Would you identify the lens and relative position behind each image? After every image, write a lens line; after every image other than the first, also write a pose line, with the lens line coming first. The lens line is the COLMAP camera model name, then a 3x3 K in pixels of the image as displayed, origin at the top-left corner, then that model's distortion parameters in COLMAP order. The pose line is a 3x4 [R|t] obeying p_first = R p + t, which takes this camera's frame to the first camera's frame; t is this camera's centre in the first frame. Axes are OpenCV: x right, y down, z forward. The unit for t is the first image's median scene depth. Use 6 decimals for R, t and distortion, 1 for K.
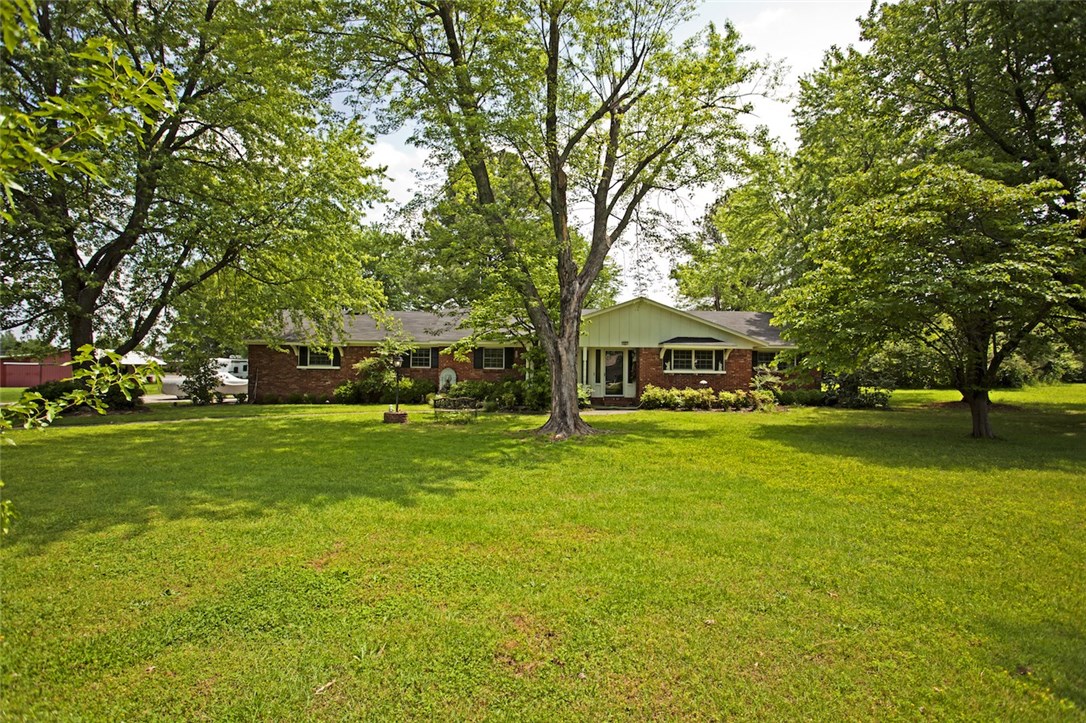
lens RADIAL K [[590.2, 0, 537.2], [0, 590.2, 366.2], [0, 0, 1]] dist [-0.032211, 0.015781]
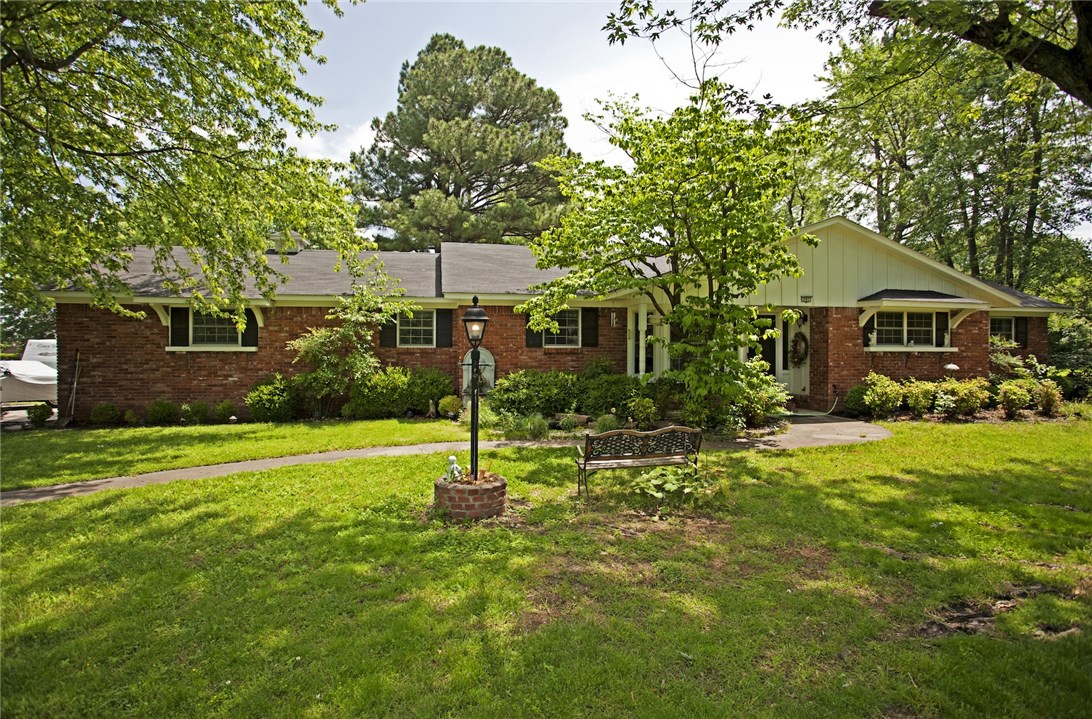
lens RADIAL K [[593.5, 0, 552.6], [0, 593.5, 356.6], [0, 0, 1]] dist [-0.032211, 0.015781]
pose [[0.986172, -0.012520, 0.165253, -0.176839], [0.010807, 0.999878, 0.011264, 0.006582], [-0.165374, -0.009322, 0.986187, 0.479333]]
